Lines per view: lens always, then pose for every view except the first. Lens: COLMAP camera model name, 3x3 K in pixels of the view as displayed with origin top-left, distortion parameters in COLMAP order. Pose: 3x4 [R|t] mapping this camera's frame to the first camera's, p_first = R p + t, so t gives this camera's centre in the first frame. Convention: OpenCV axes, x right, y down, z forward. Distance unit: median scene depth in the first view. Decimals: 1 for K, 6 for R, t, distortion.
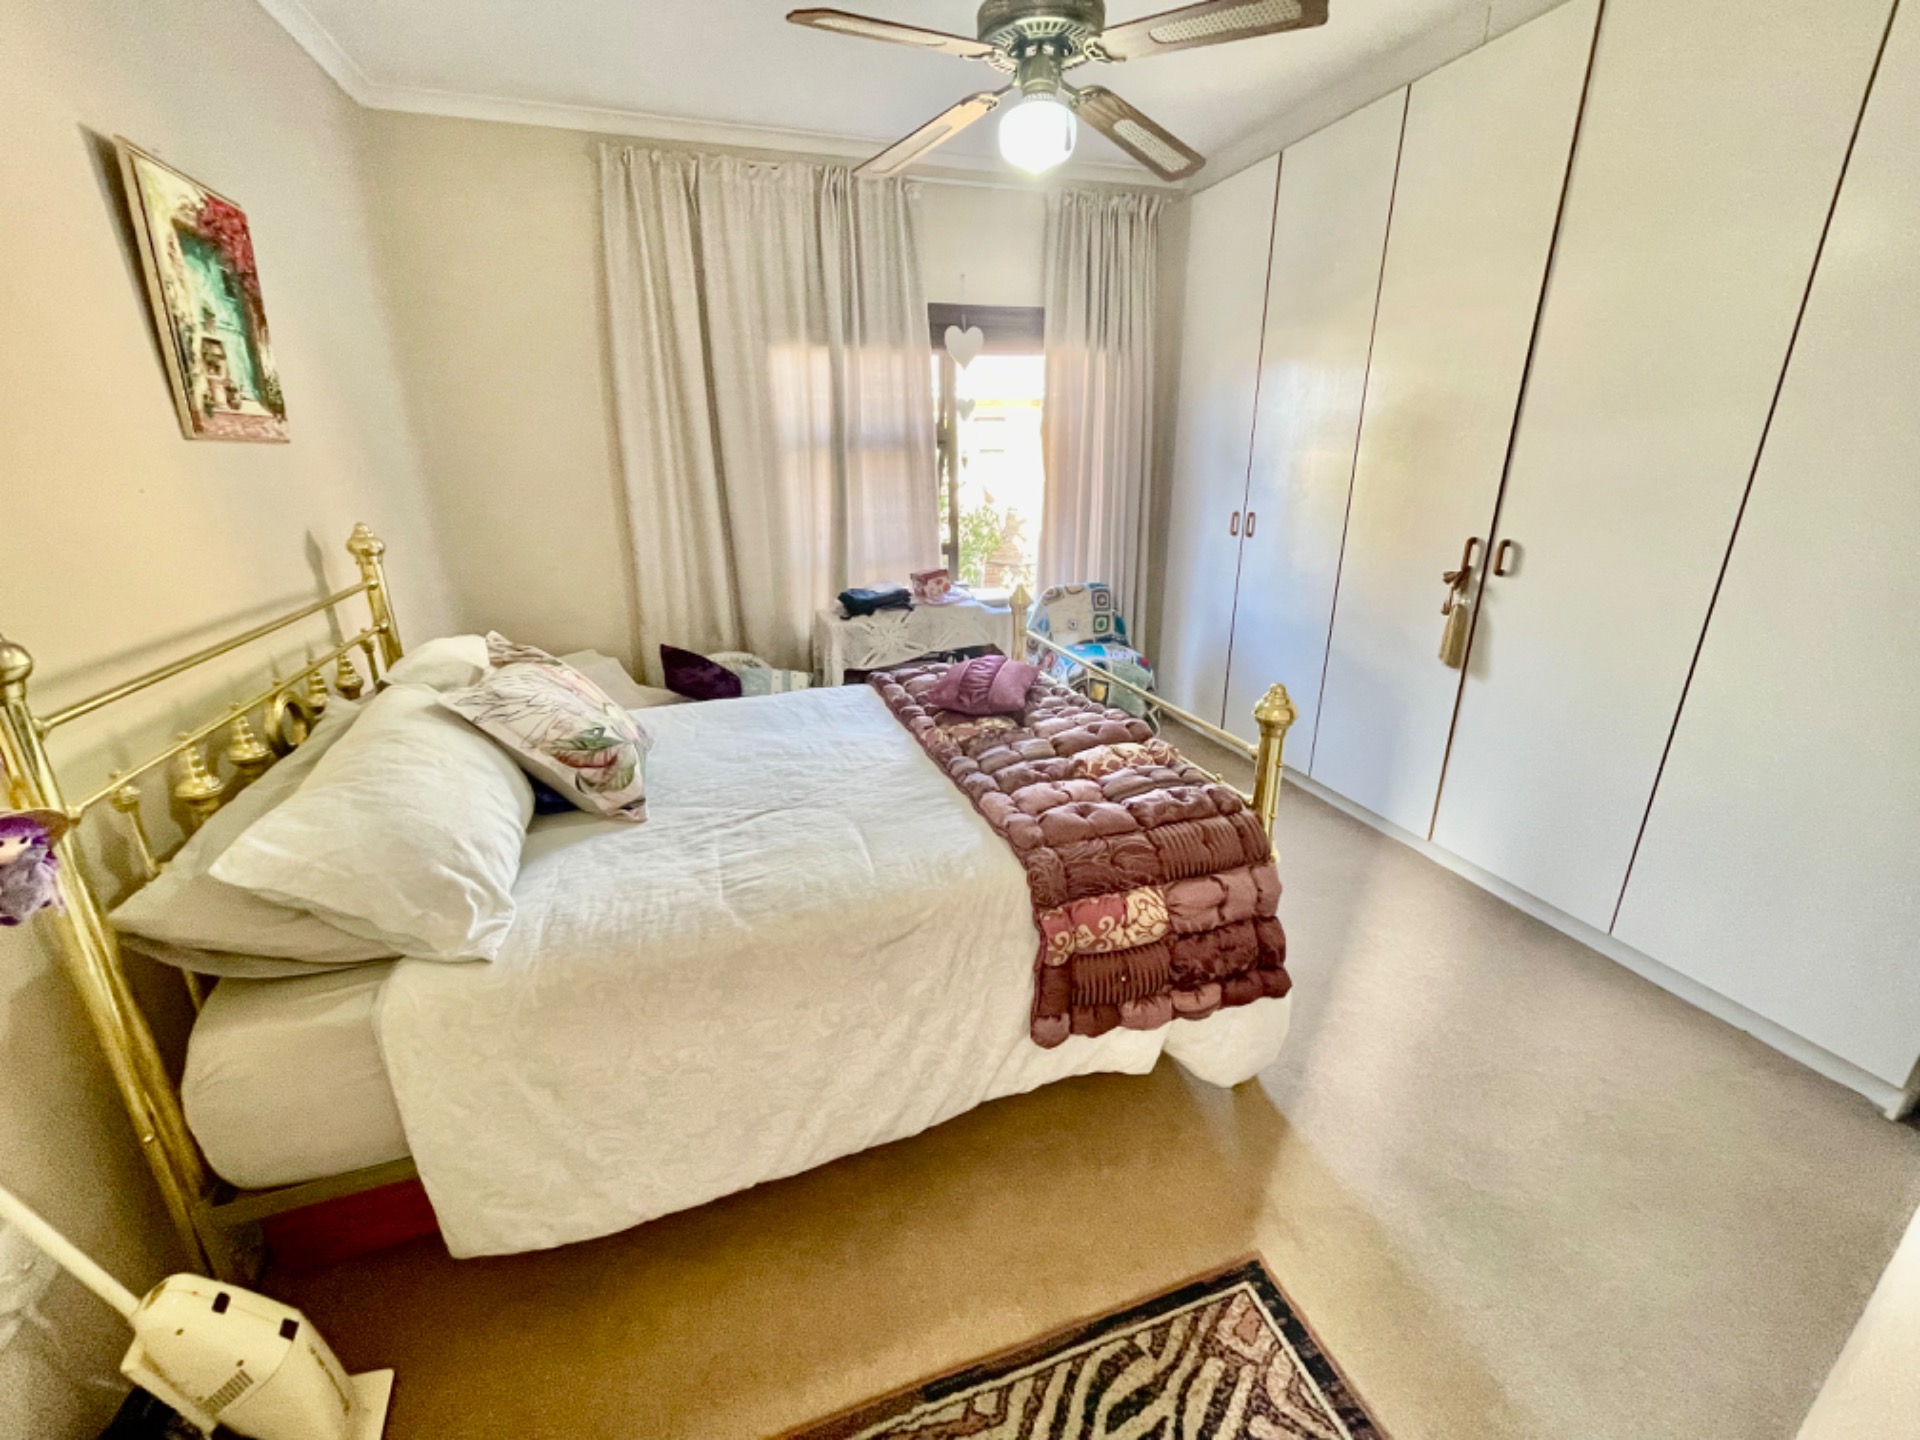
lens RADIAL K [[772.5, 0, 957.6], [0, 772.5, 714.6], [0, 0, 1]] dist [-0.001980, 0.000275]
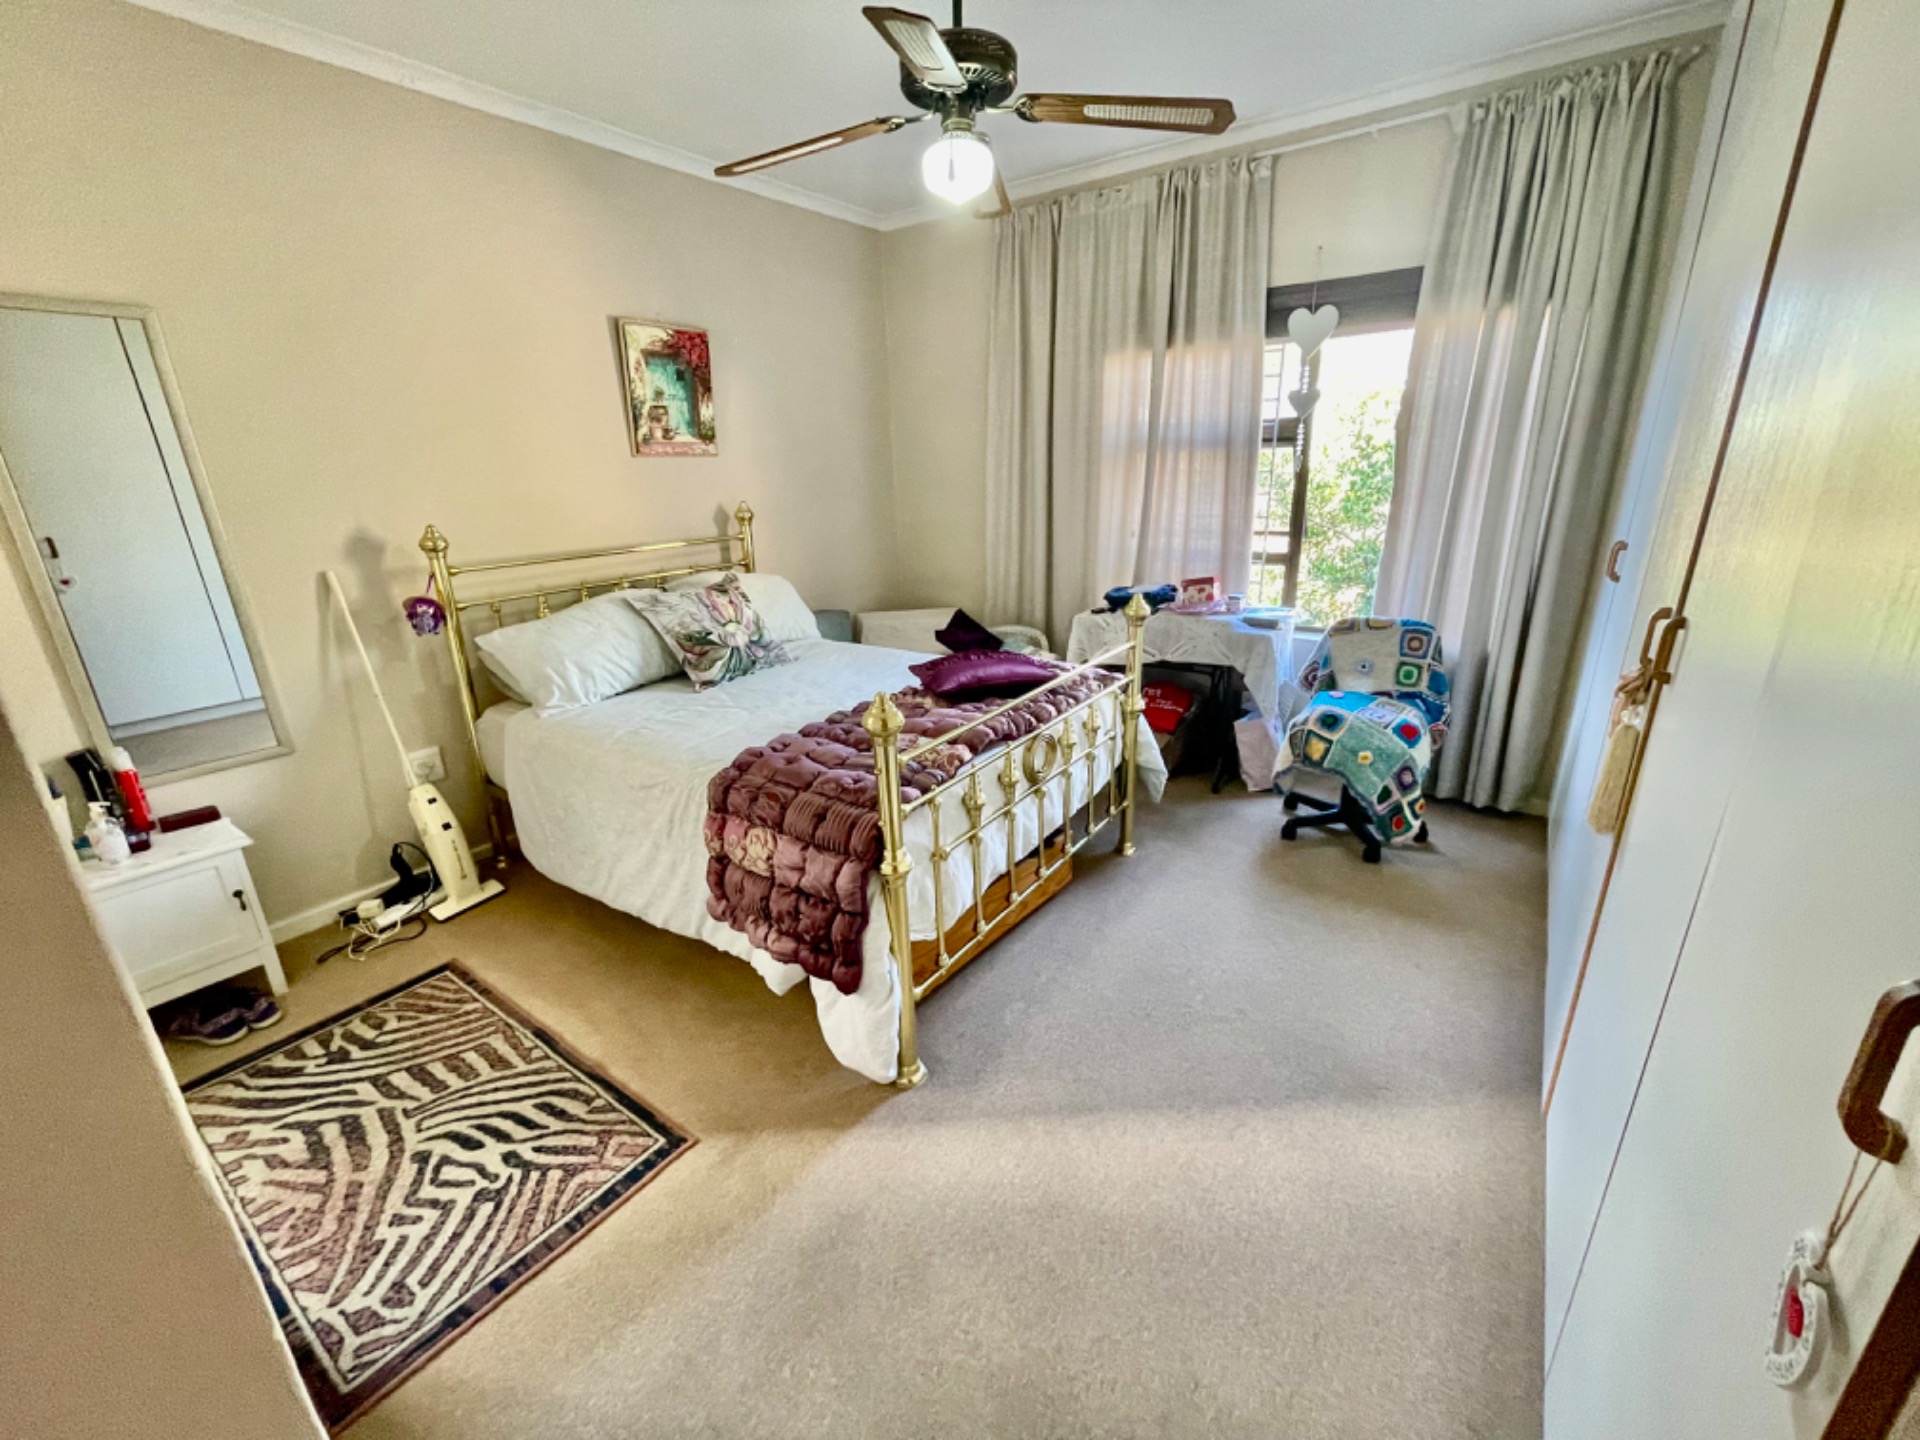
lens RADIAL K [[776.3, 0, 956.3], [0, 776.3, 715.2], [0, 0, 1]] dist [-0.016977, 0.000092]
pose [[0.590088, 0.247188, -0.768567, 1.213617], [-0.242793, 0.962240, 0.123066, -0.151838], [0.769966, 0.113983, 0.627822, 0.435159]]
